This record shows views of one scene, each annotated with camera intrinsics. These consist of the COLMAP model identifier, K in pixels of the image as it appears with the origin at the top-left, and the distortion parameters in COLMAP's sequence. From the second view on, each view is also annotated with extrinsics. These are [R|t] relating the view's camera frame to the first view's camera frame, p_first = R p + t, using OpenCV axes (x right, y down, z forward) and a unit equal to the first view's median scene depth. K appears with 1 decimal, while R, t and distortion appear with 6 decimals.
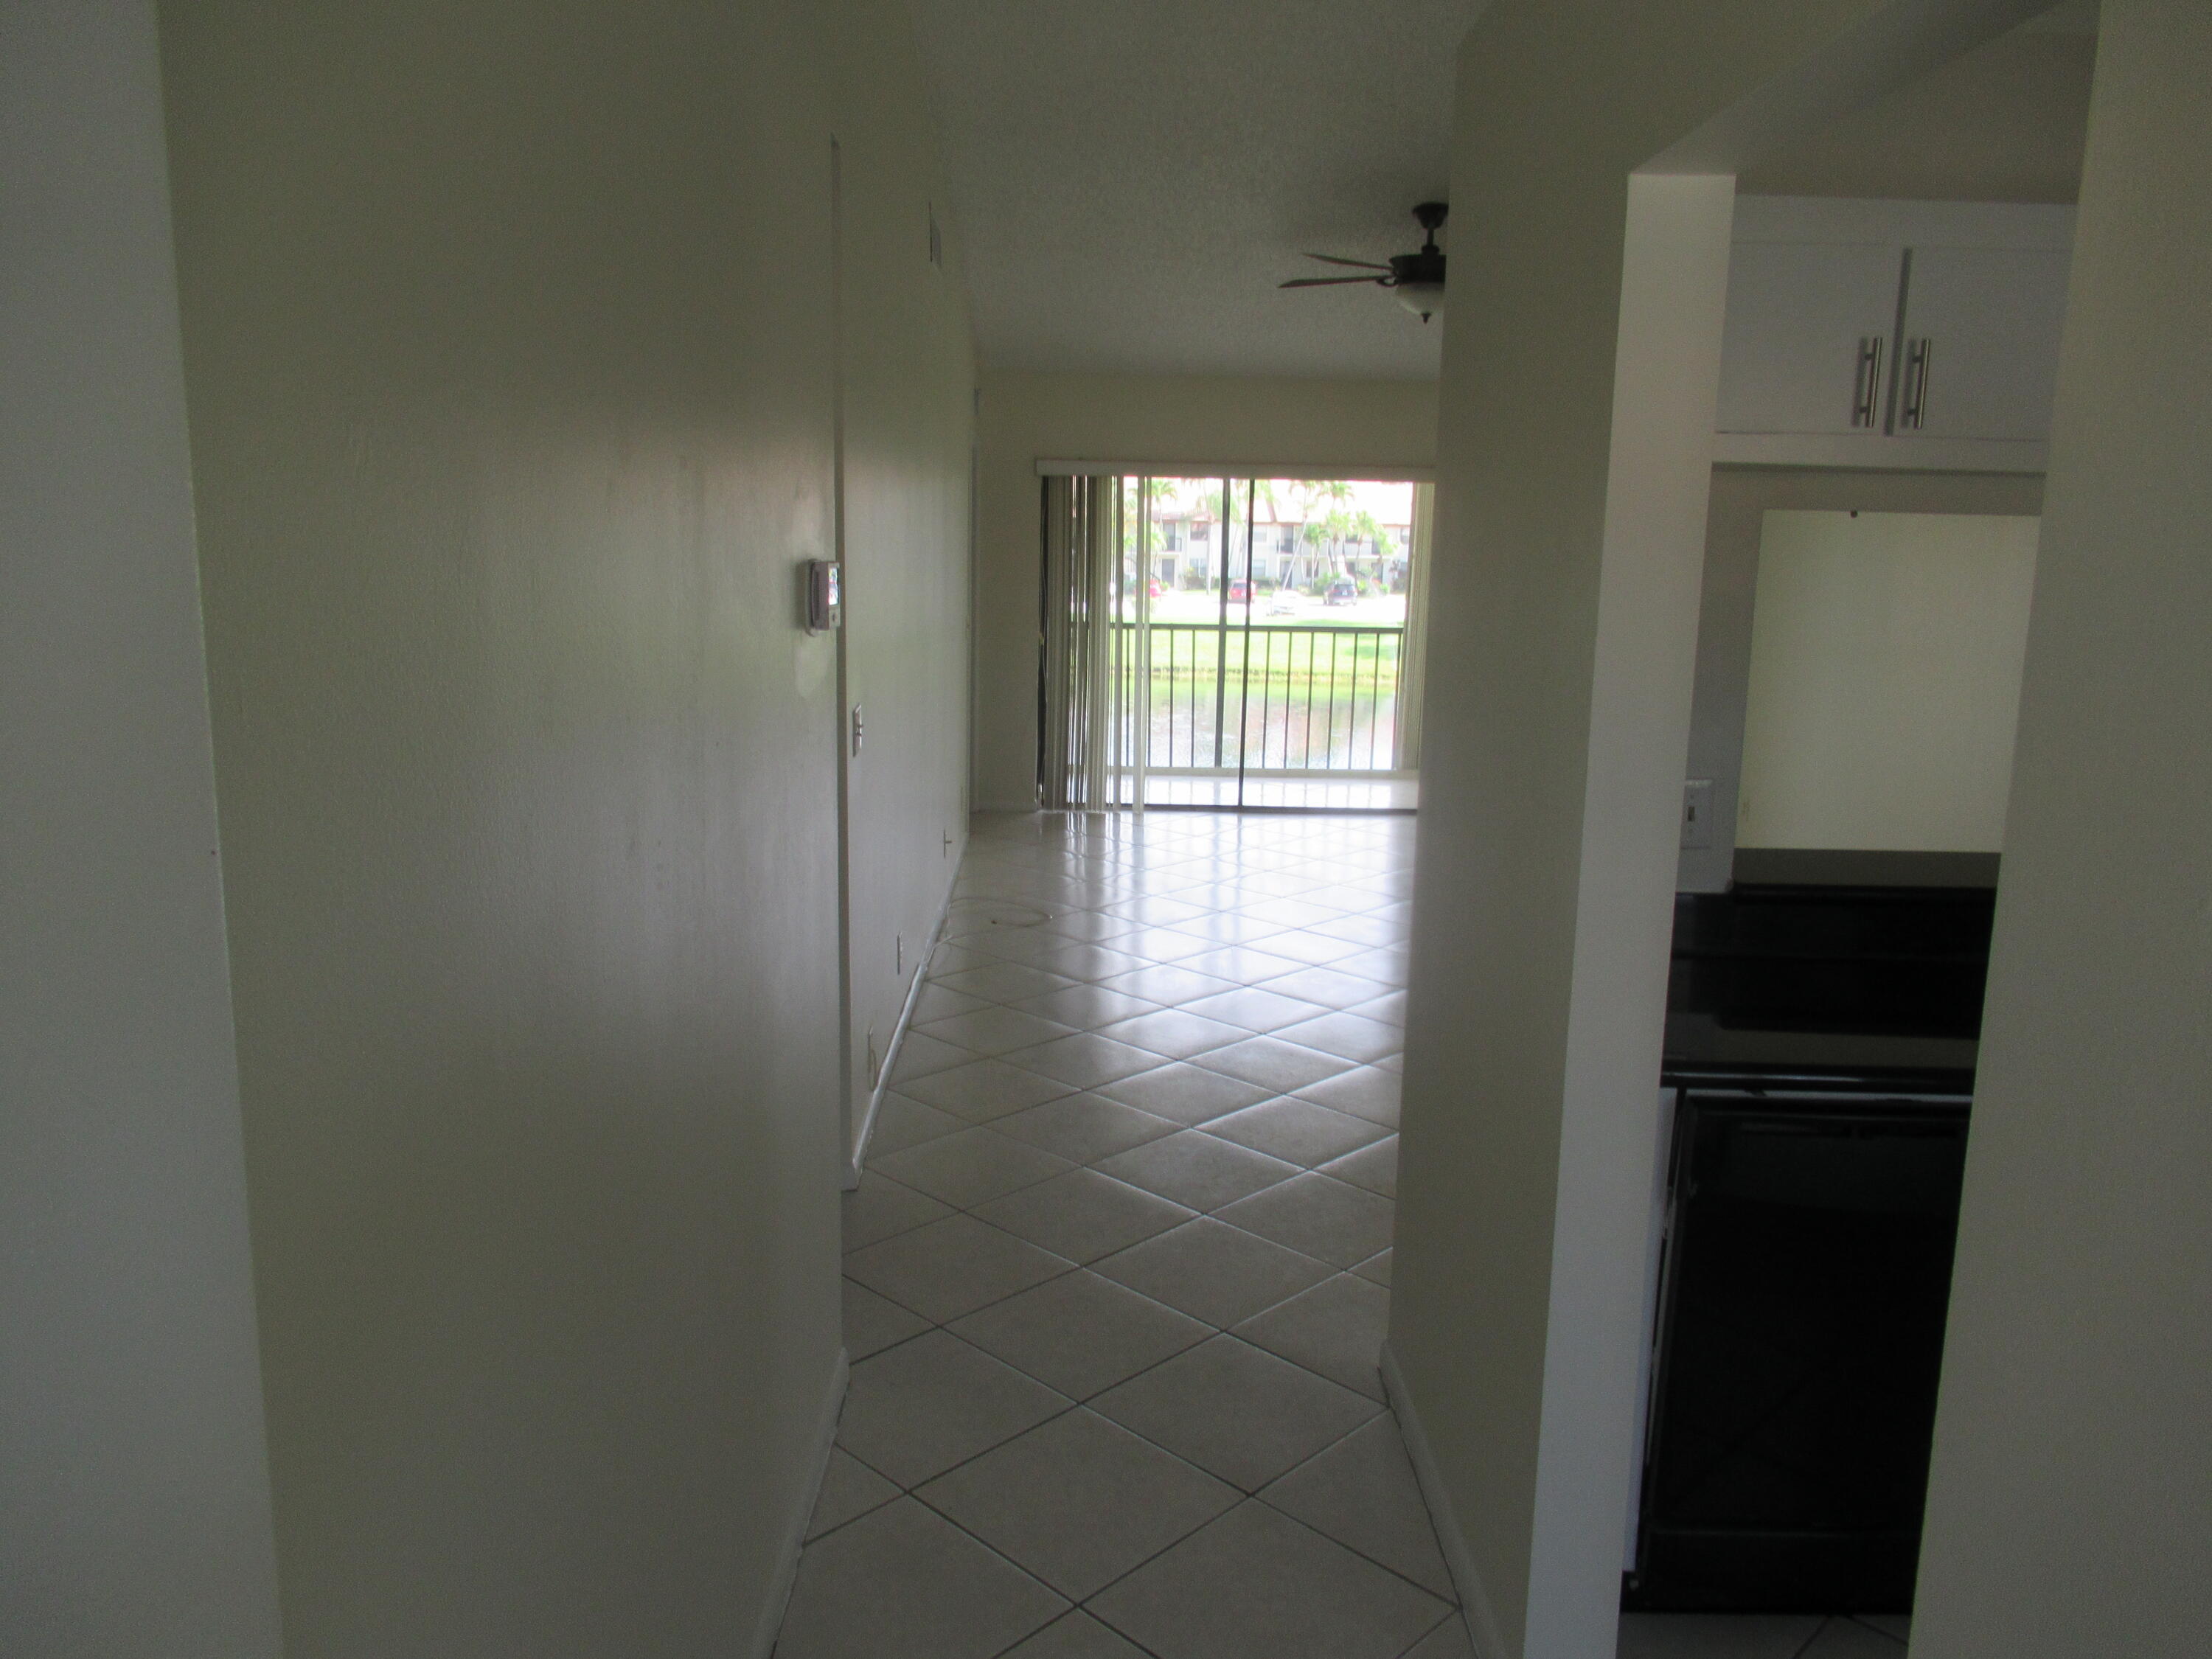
lens RADIAL K [[1637.1, 0, 1105.8], [0, 1637.1, 821.4], [0, 0, 1]] dist [-0.002224, 0.000379]
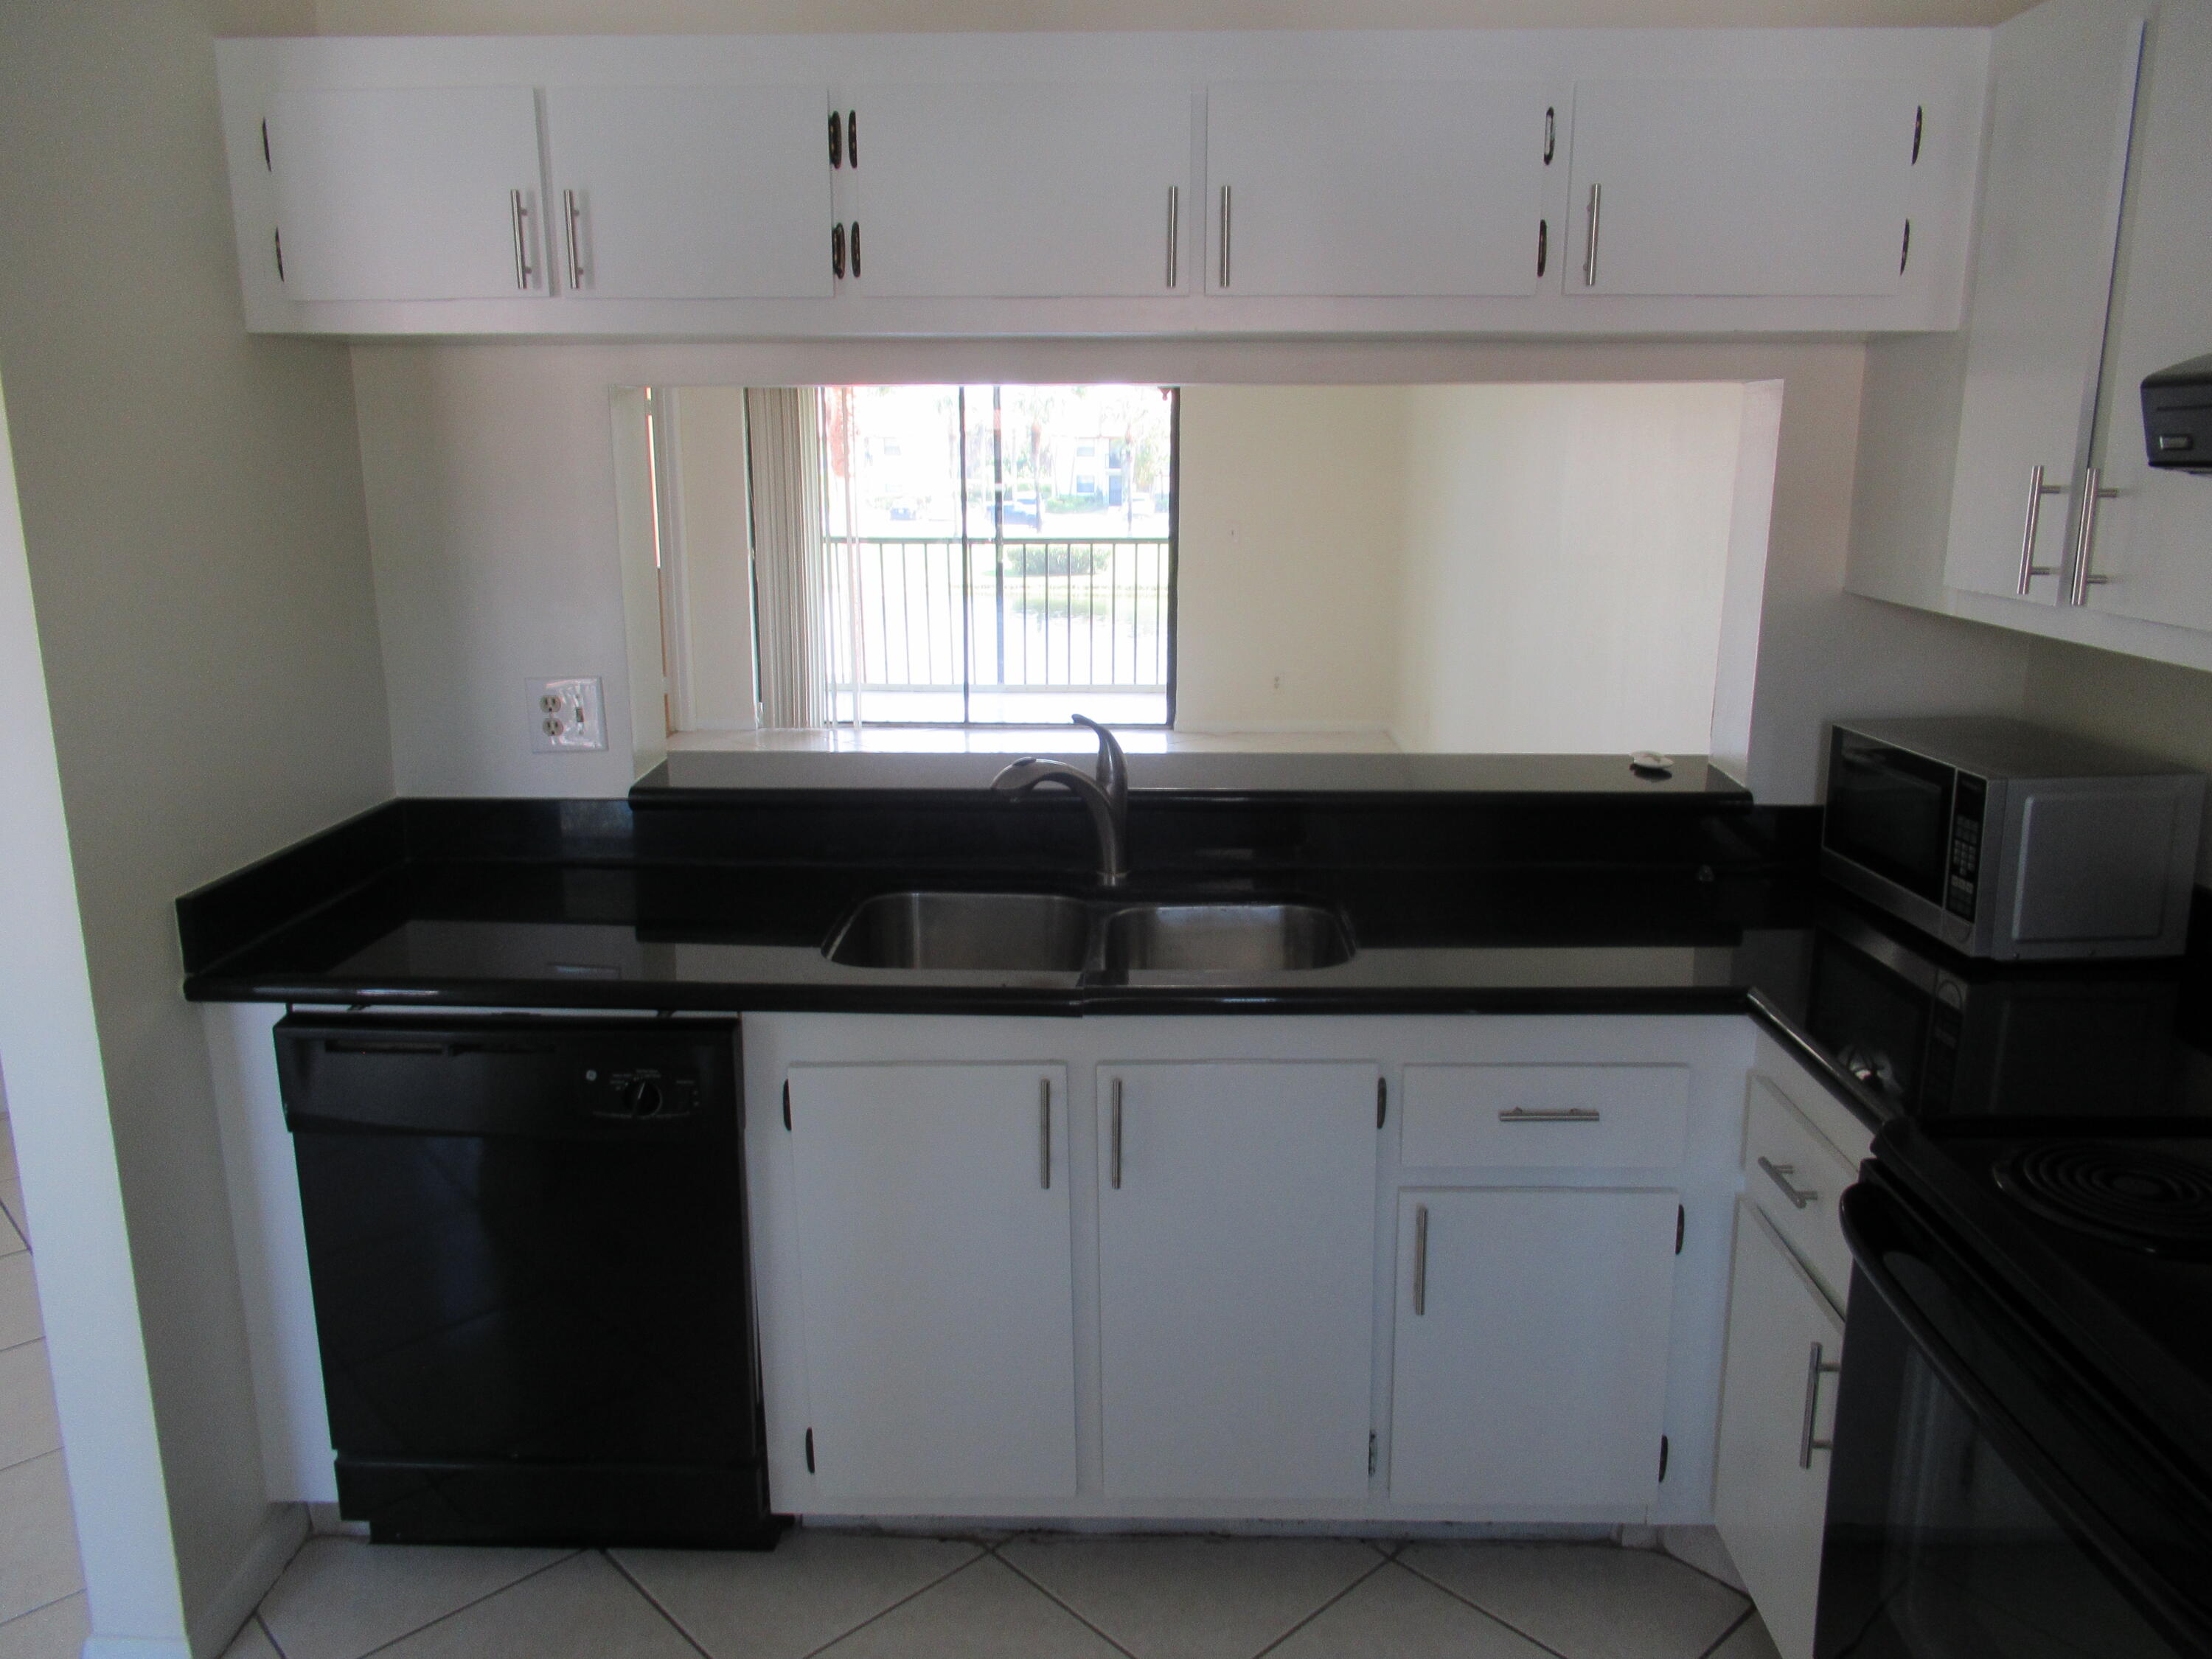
lens RADIAL K [[1639.8, 0, 1101.7], [0, 1639.8, 823.5], [0, 0, 1]] dist [-0.005685, -0.002385]
pose [[0.998975, -0.008750, -0.044415, 0.297315], [0.010889, 0.998782, 0.048131, 0.006616], [0.043940, -0.048566, 0.997853, 0.028583]]
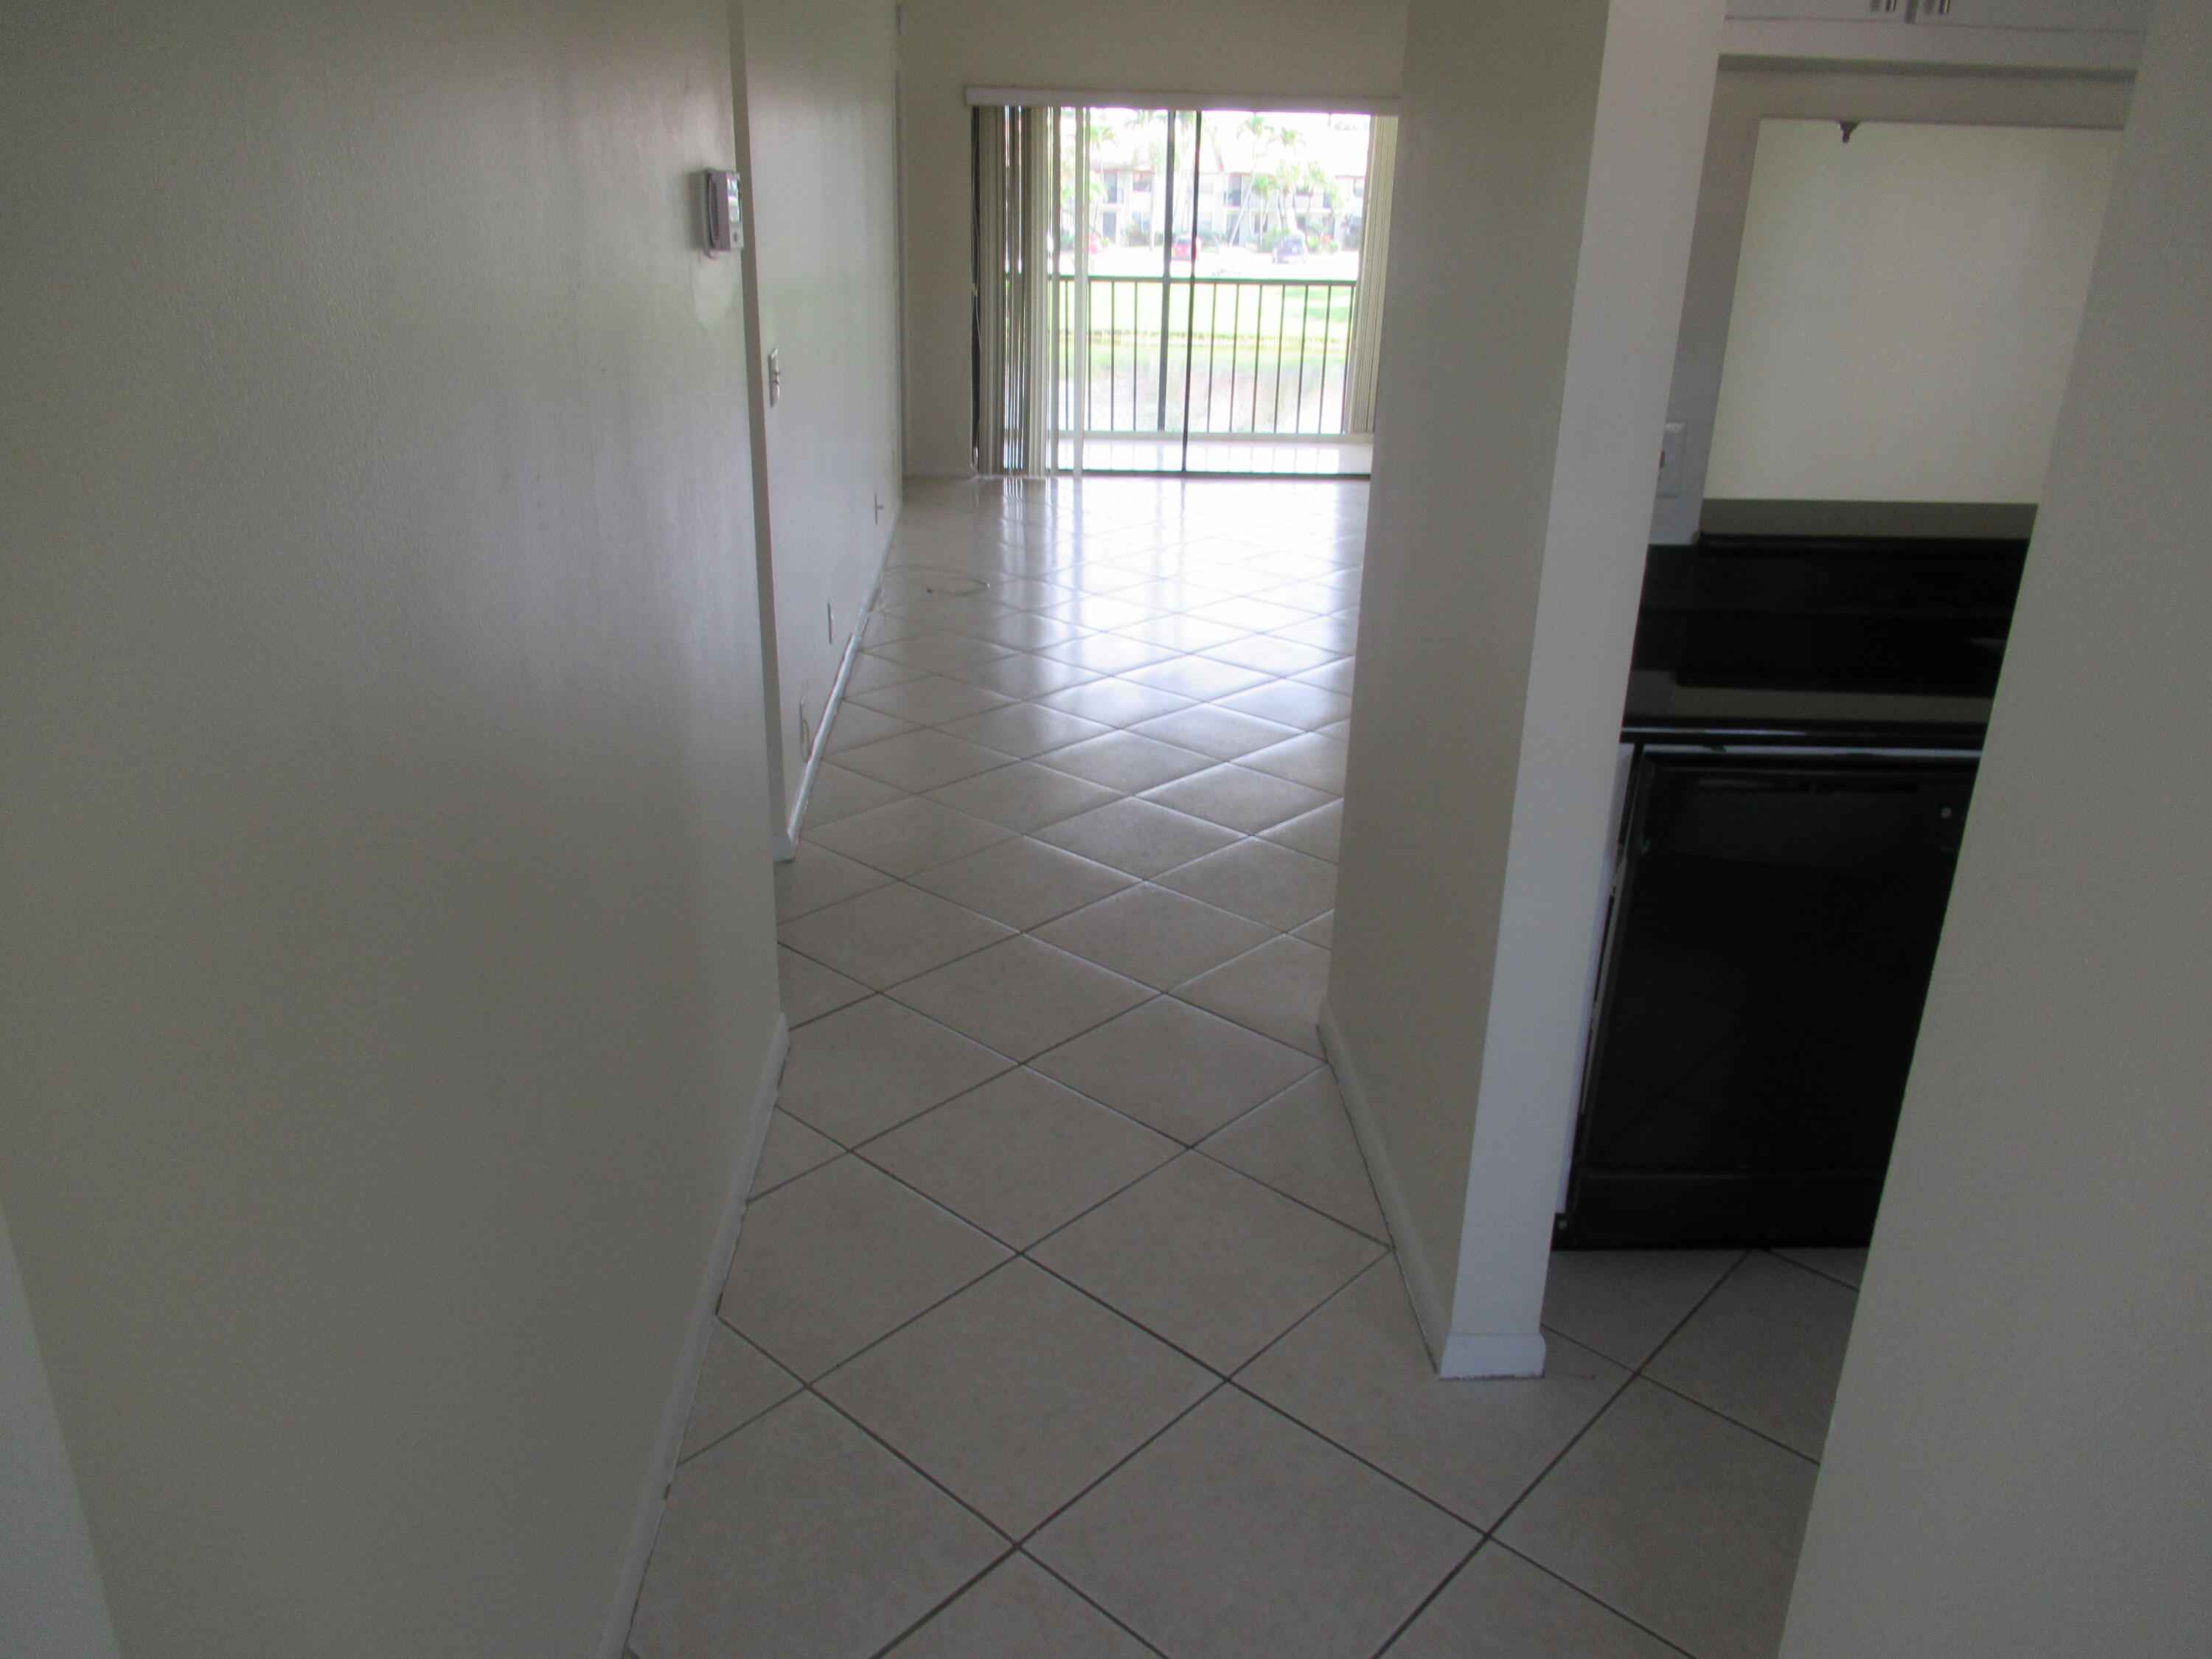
lens RADIAL K [[1639.8, 0, 1101.7], [0, 1639.8, 823.5], [0, 0, 1]] dist [-0.005685, -0.002385]
pose [[0.999448, -0.009624, 0.031805, 0.001320], [0.003195, 0.980535, 0.196318, 0.006119], [-0.033075, -0.196108, 0.980024, 0.018640]]
